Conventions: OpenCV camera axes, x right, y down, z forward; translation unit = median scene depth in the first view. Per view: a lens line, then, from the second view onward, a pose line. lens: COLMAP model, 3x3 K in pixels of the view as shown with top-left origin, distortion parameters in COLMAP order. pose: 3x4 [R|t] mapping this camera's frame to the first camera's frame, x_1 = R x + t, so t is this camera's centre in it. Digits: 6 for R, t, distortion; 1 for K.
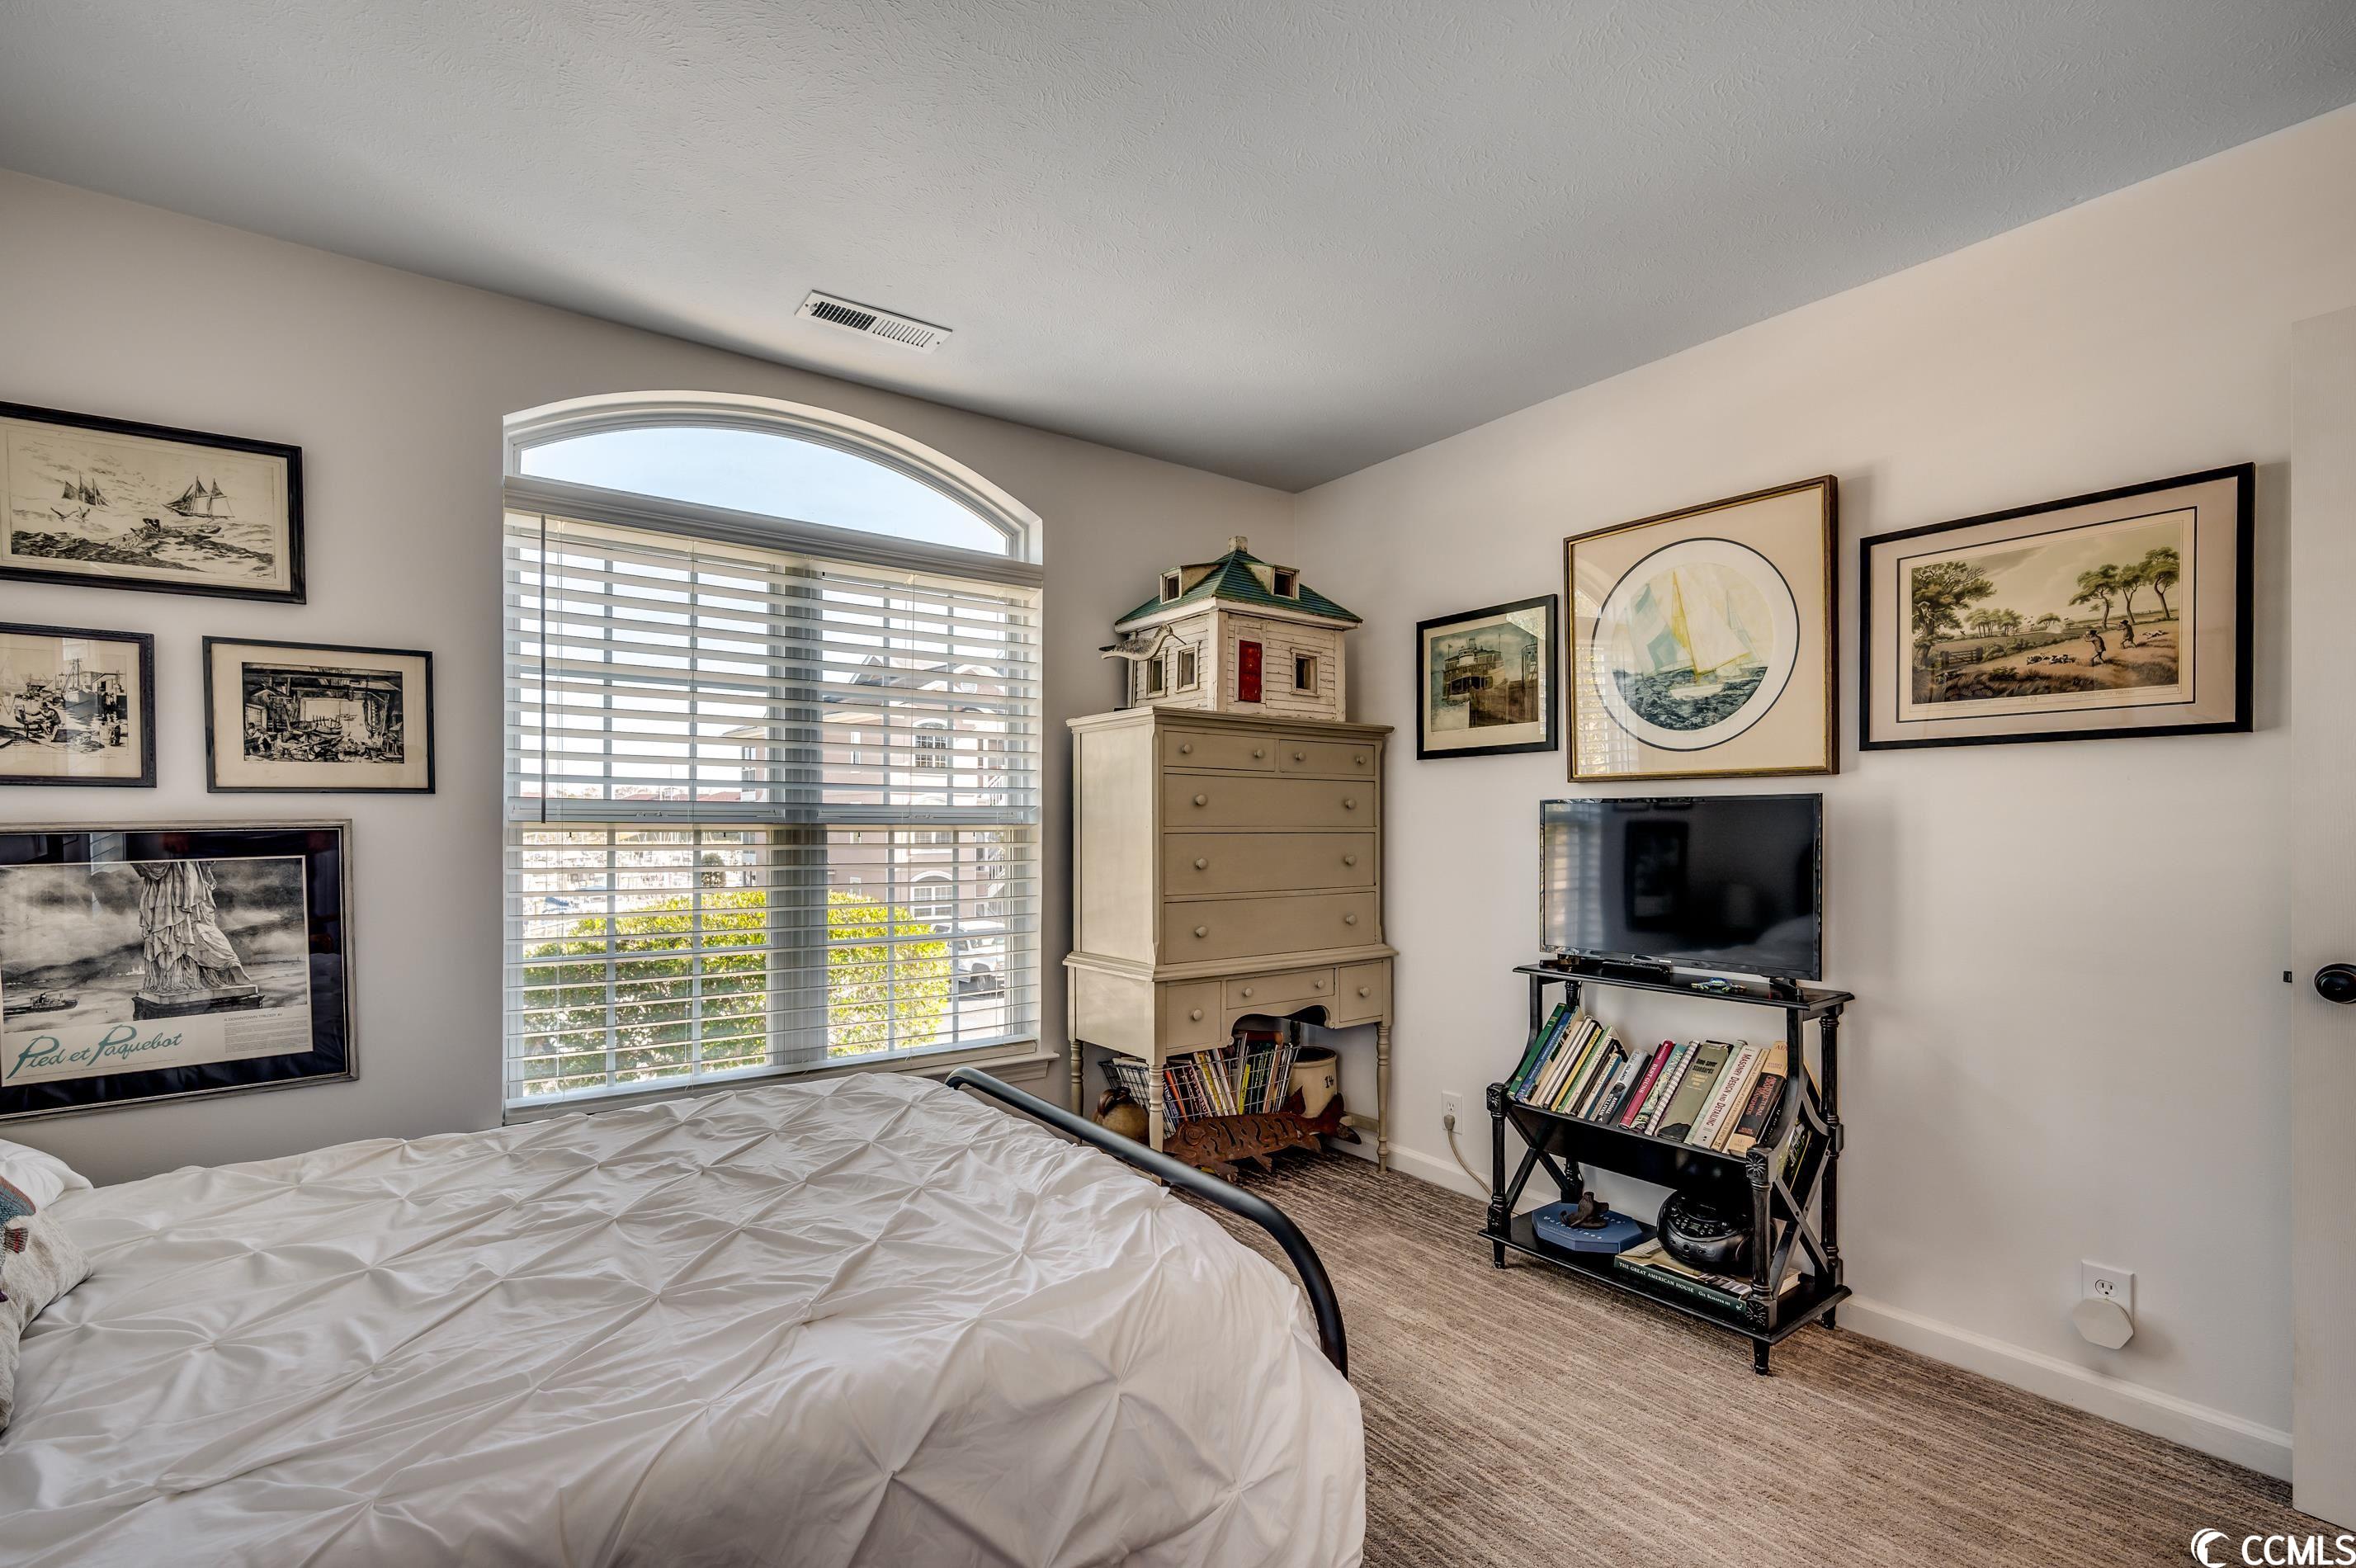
lens RADIAL K [[1066.4, 0, 1199.2], [0, 1066.4, 837.6], [0, 0, 1]] dist [0.004843, -0.000036]
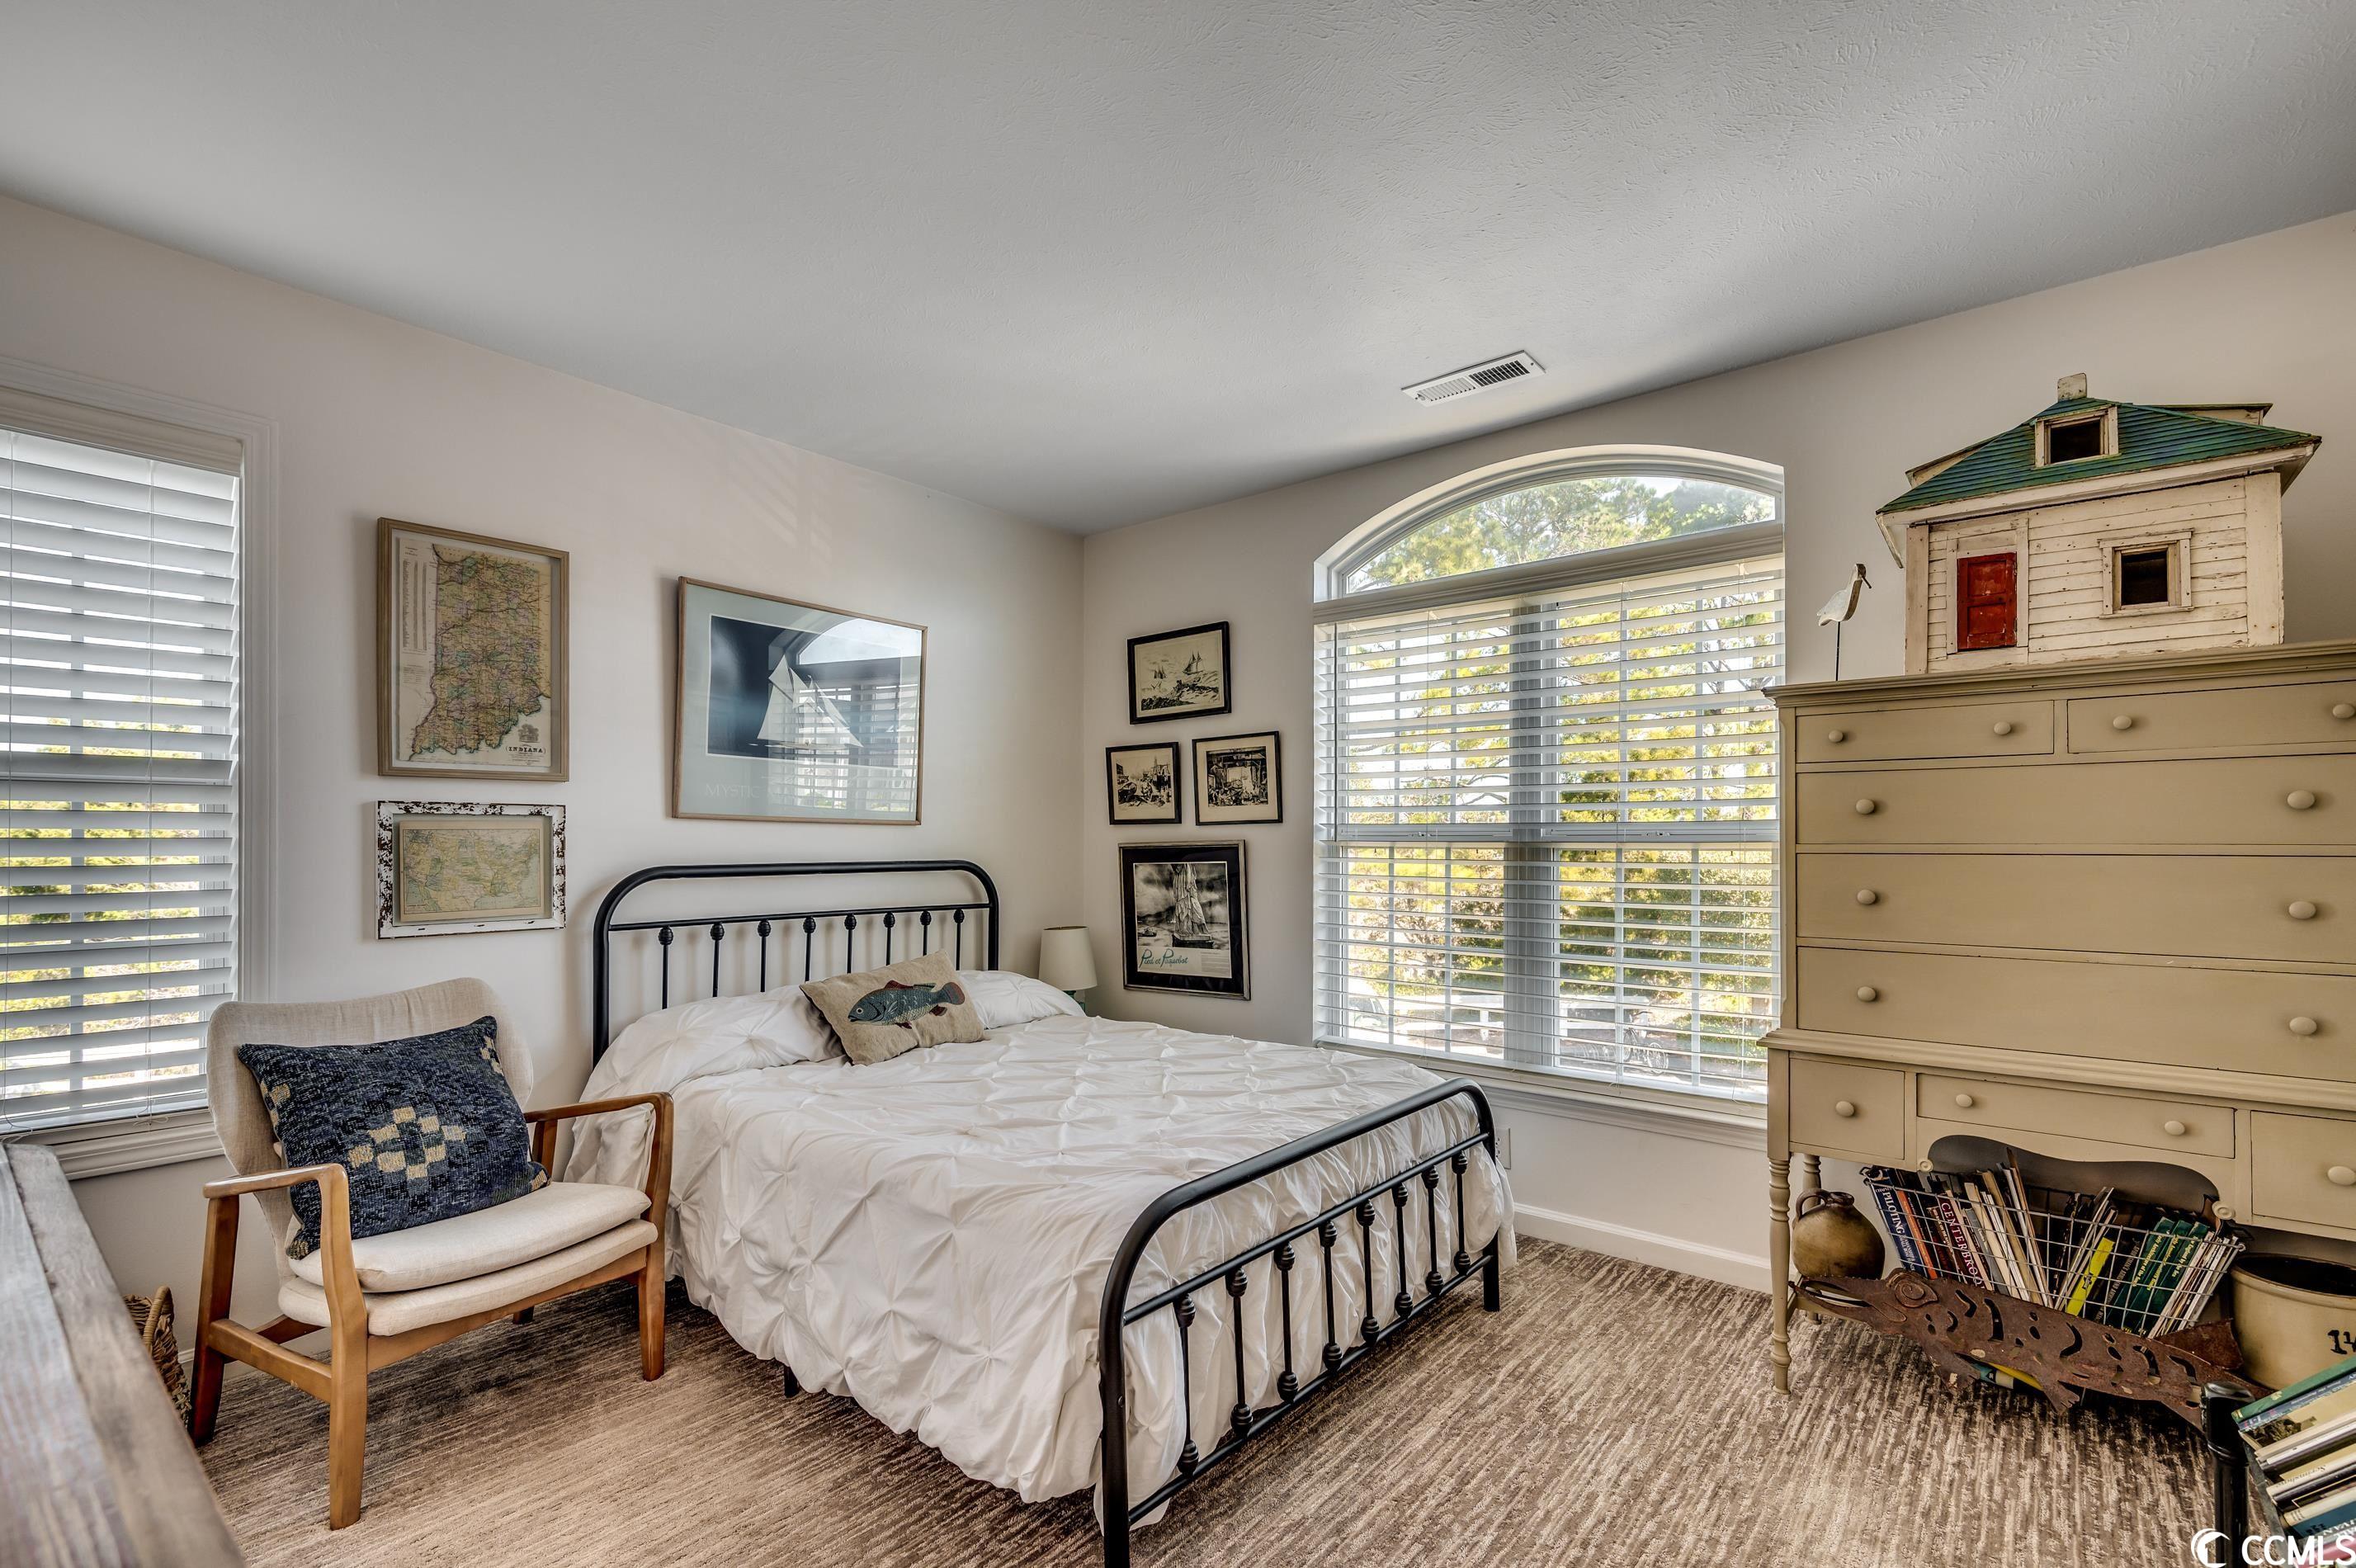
lens RADIAL K [[1066.4, 0, 1160.3], [0, 1066.4, 839.4], [0, 0, 1]] dist [0.004843, -0.000036]
pose [[0.224874, -0.006302, -0.974367, 0.751971], [-0.012458, 0.999879, -0.009343, -0.001139], [0.974308, 0.014240, 0.224769, 0.499017]]
